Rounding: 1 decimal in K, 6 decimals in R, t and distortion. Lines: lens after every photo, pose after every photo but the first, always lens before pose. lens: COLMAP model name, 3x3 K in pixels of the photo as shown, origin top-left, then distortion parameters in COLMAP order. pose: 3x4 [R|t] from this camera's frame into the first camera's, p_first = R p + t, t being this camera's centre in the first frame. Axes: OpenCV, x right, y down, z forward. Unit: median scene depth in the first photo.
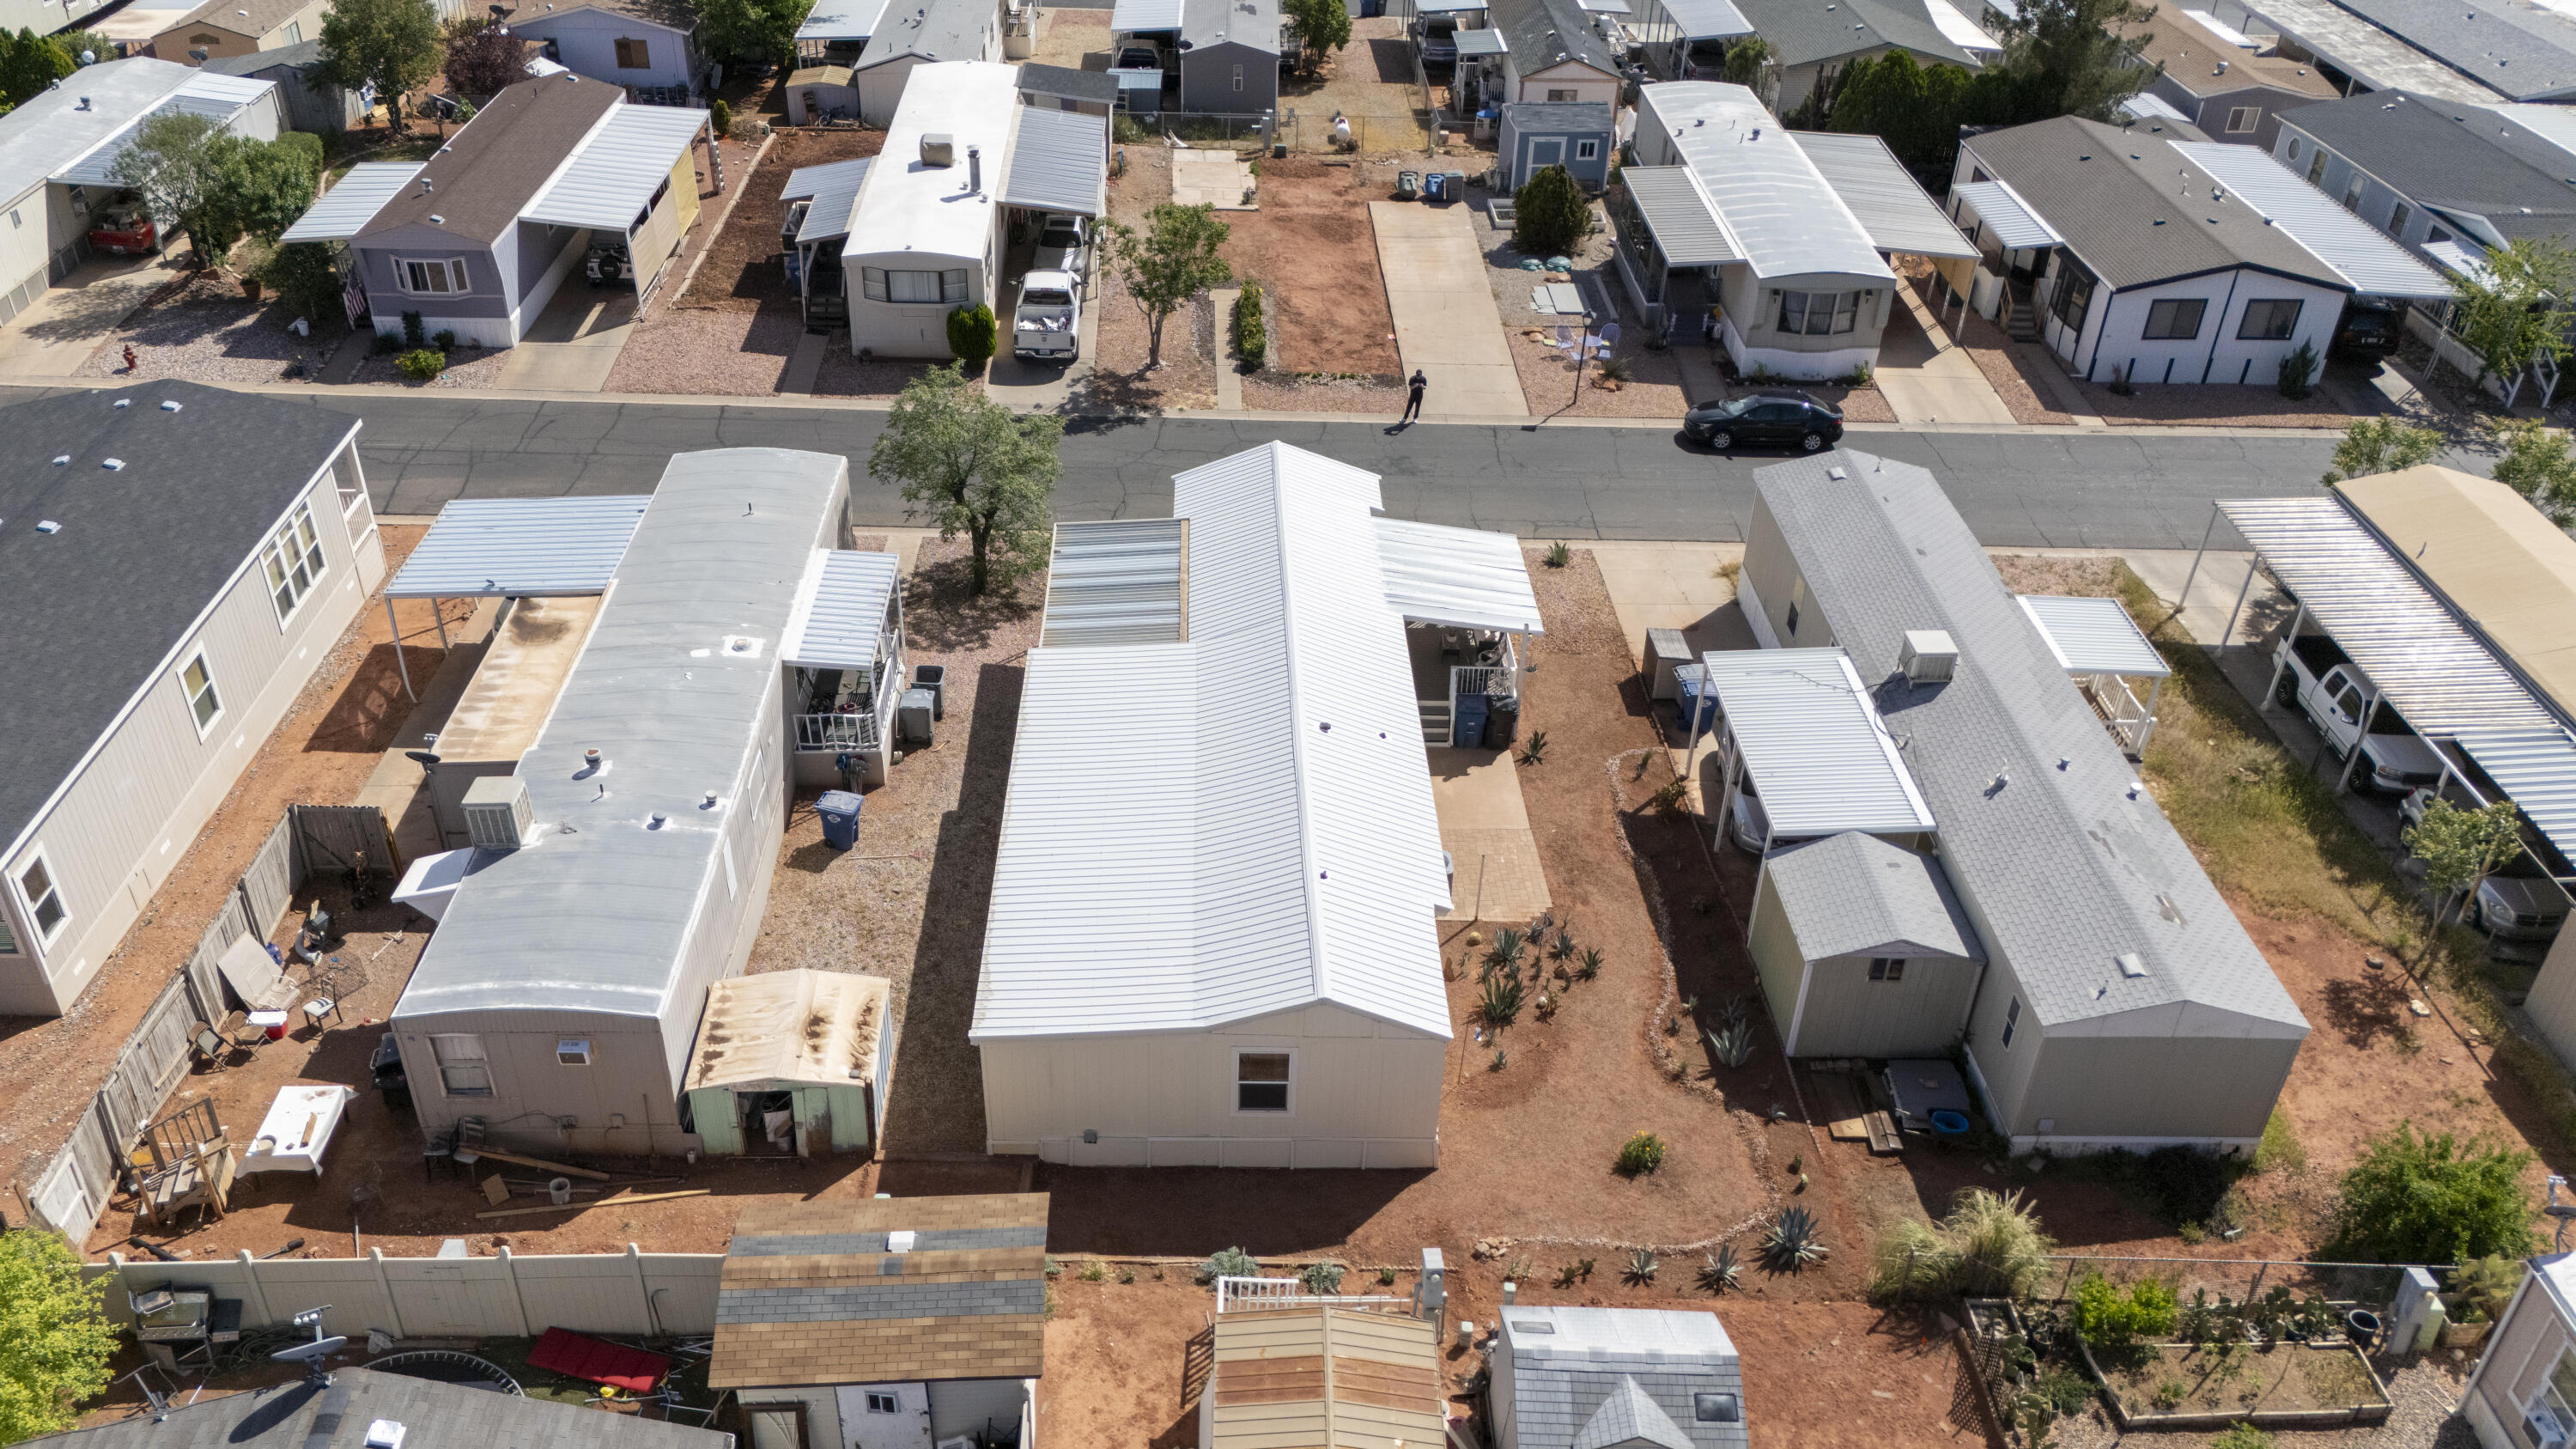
lens RADIAL K [[2018.0, 0, 1276.5], [0, 2018.0, 756.7], [0, 0, 1]] dist [0.089478, -0.087183]
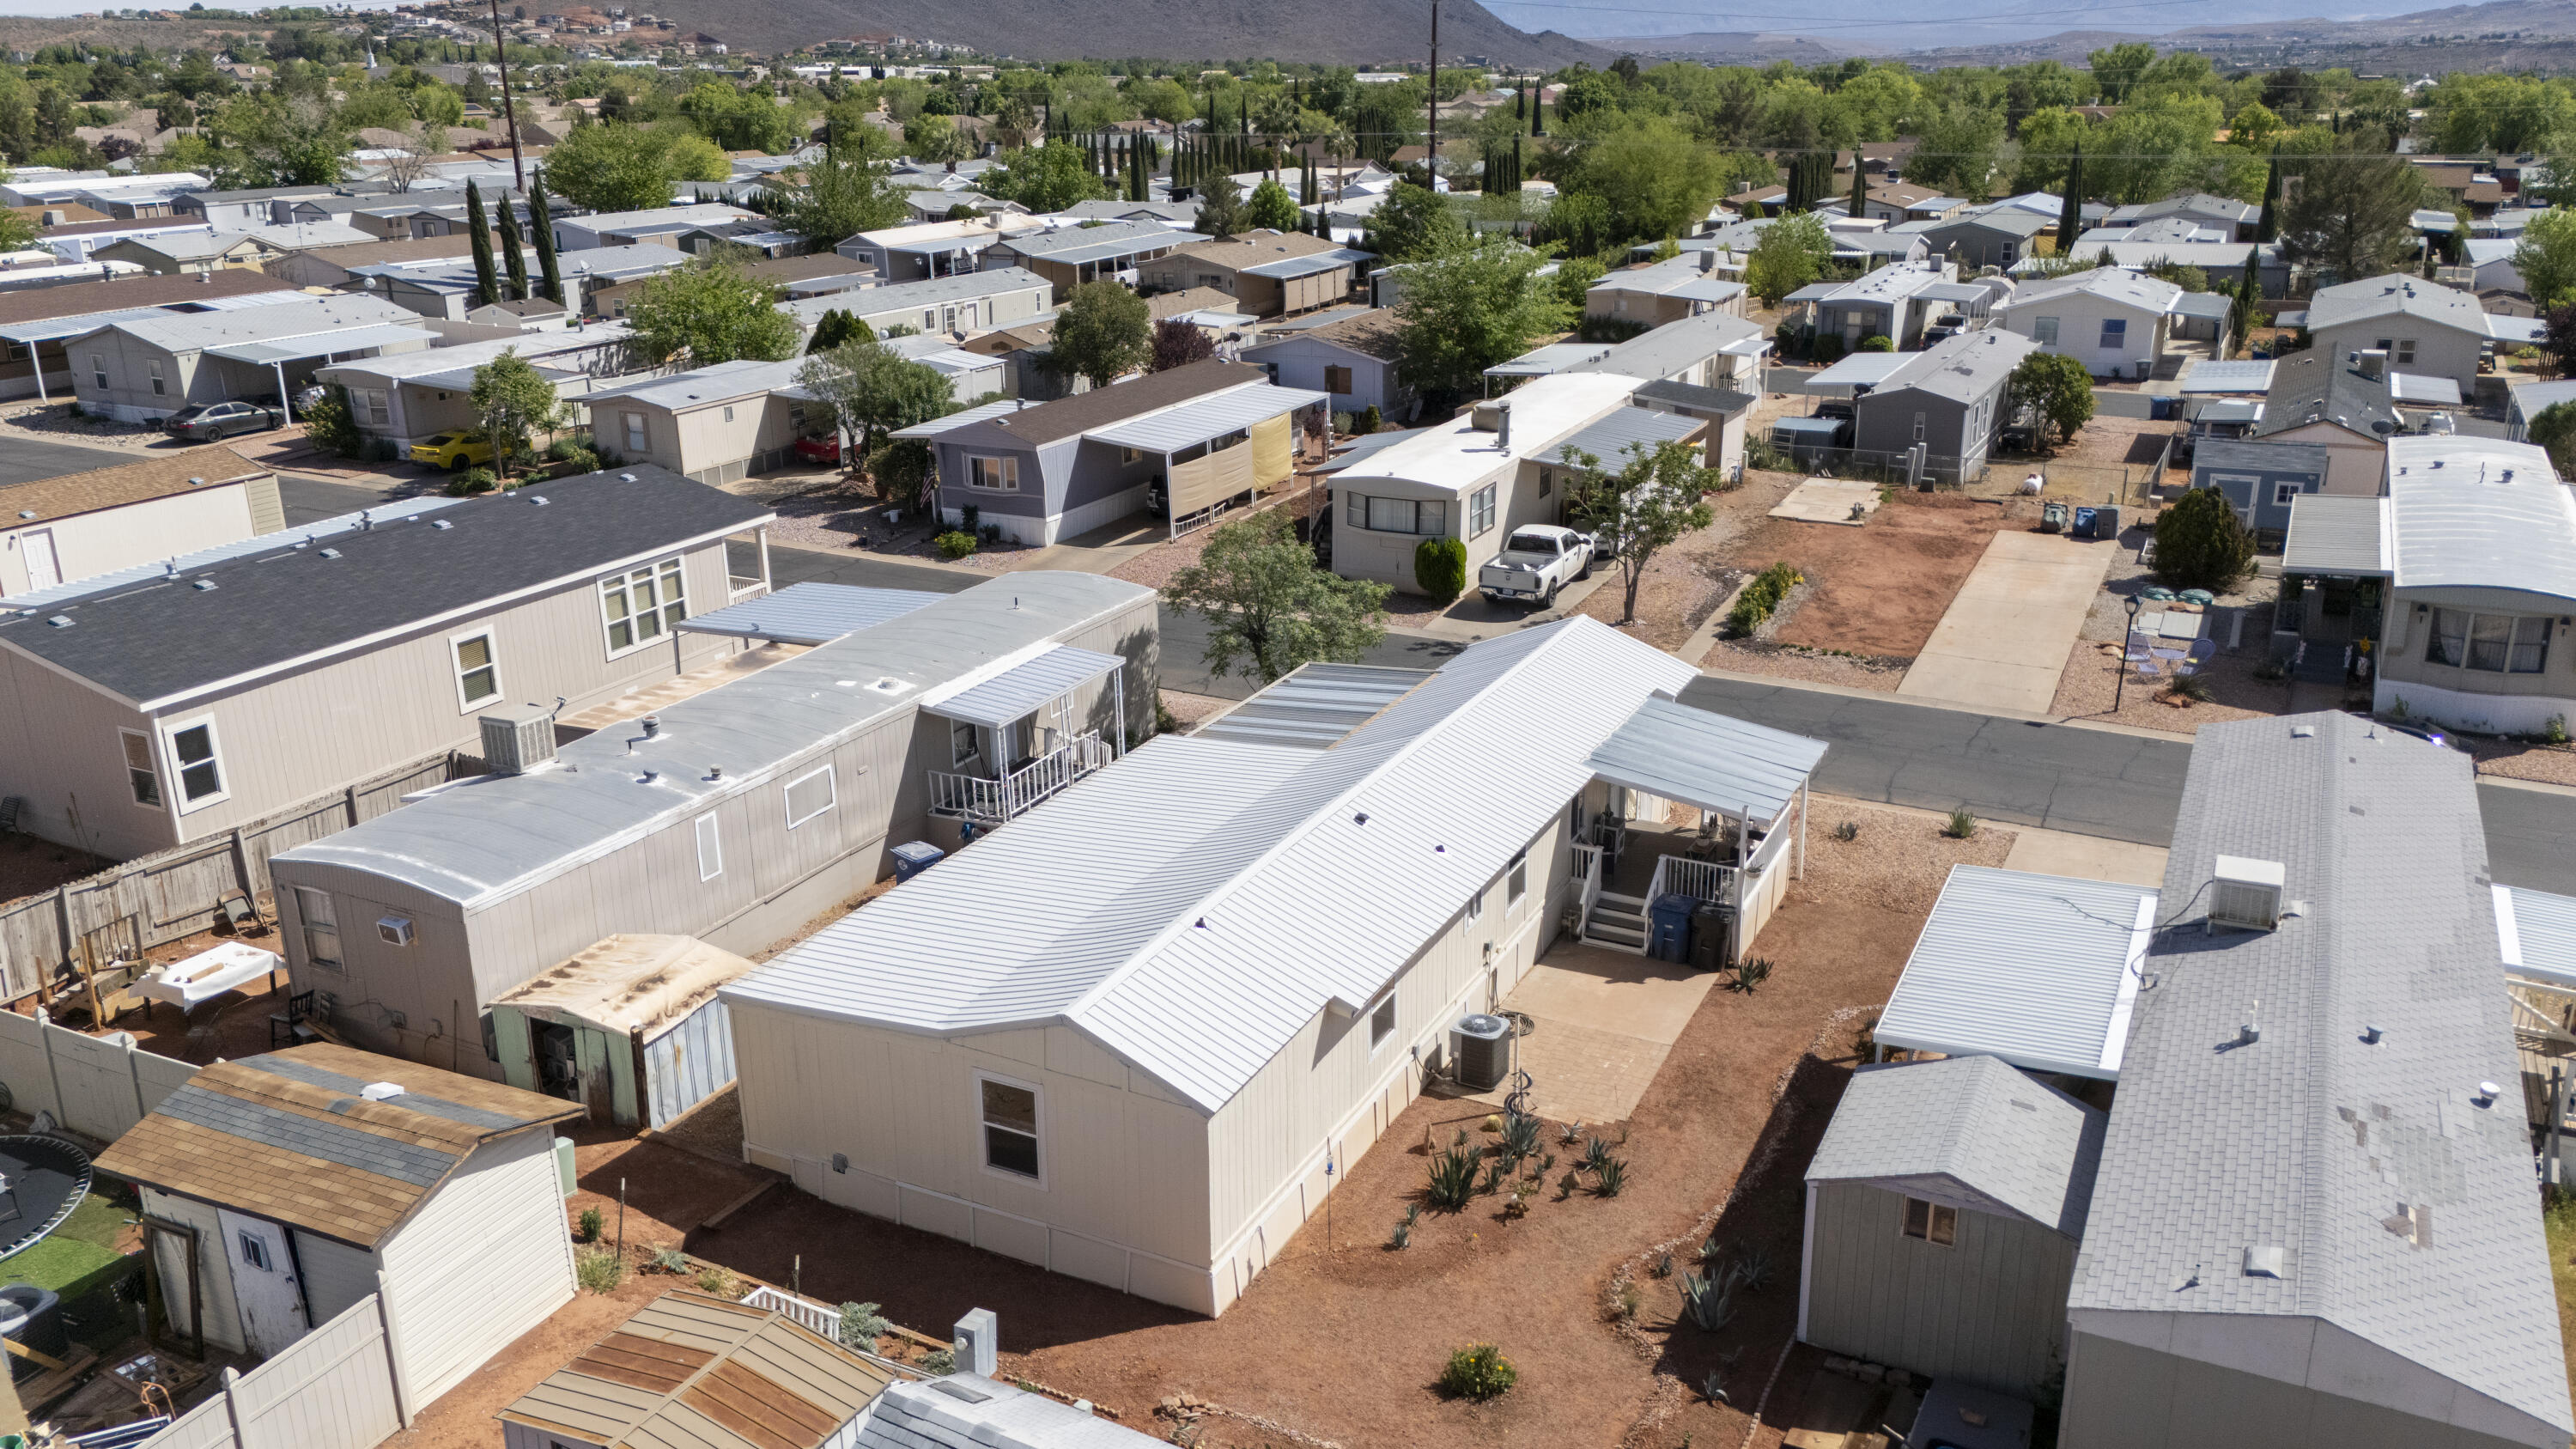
lens RADIAL K [[2045.0, 0, 1288.0], [0, 2045.0, 724.5], [0, 0, 1]] dist [0.071190, -0.050670]
pose [[0.880544, 0.119447, -0.458667, 0.303188], [-0.240272, 0.946654, -0.214743, 0.109194], [0.408549, 0.299296, 0.862270, 0.212902]]
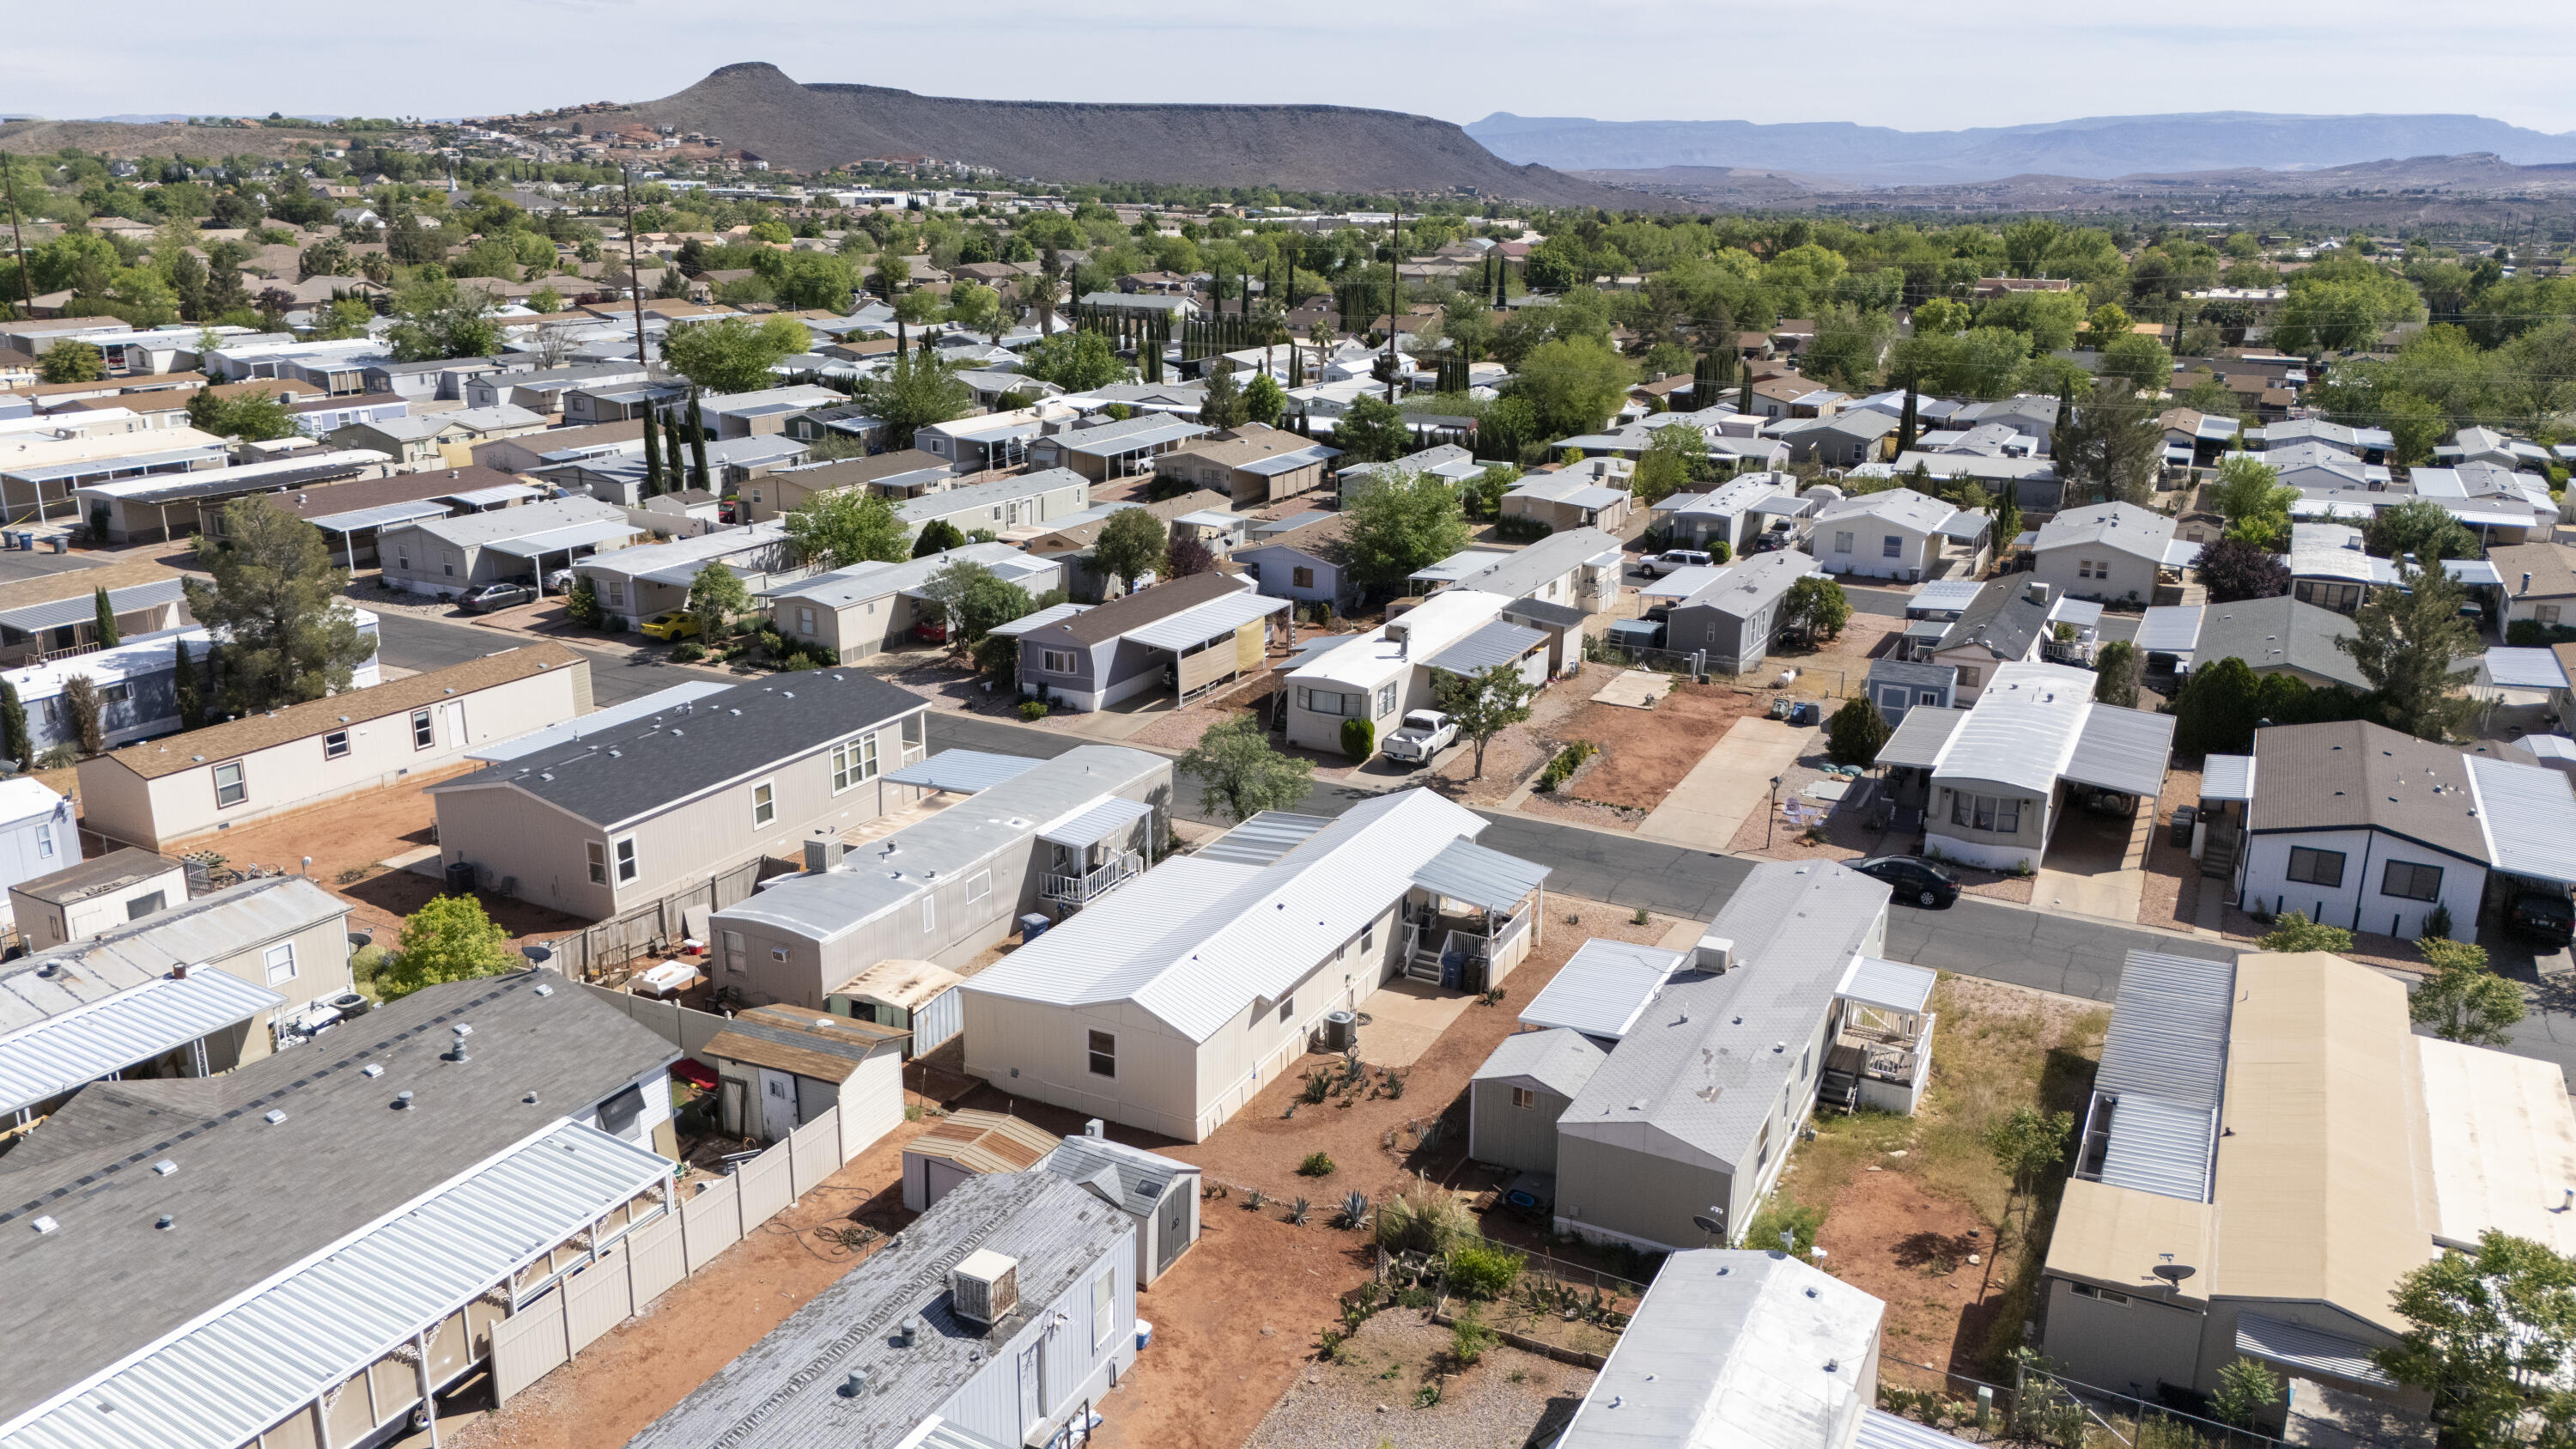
lens RADIAL K [[1968.2, 0, 1293.9], [0, 1968.2, 747.1], [0, 0, 1]] dist [0.118153, -0.141975]
pose [[0.881144, 0.126918, -0.455496, 0.577901], [-0.260225, 0.934464, -0.243023, 0.192852], [0.394801, 0.332670, 0.856425, -0.277633]]
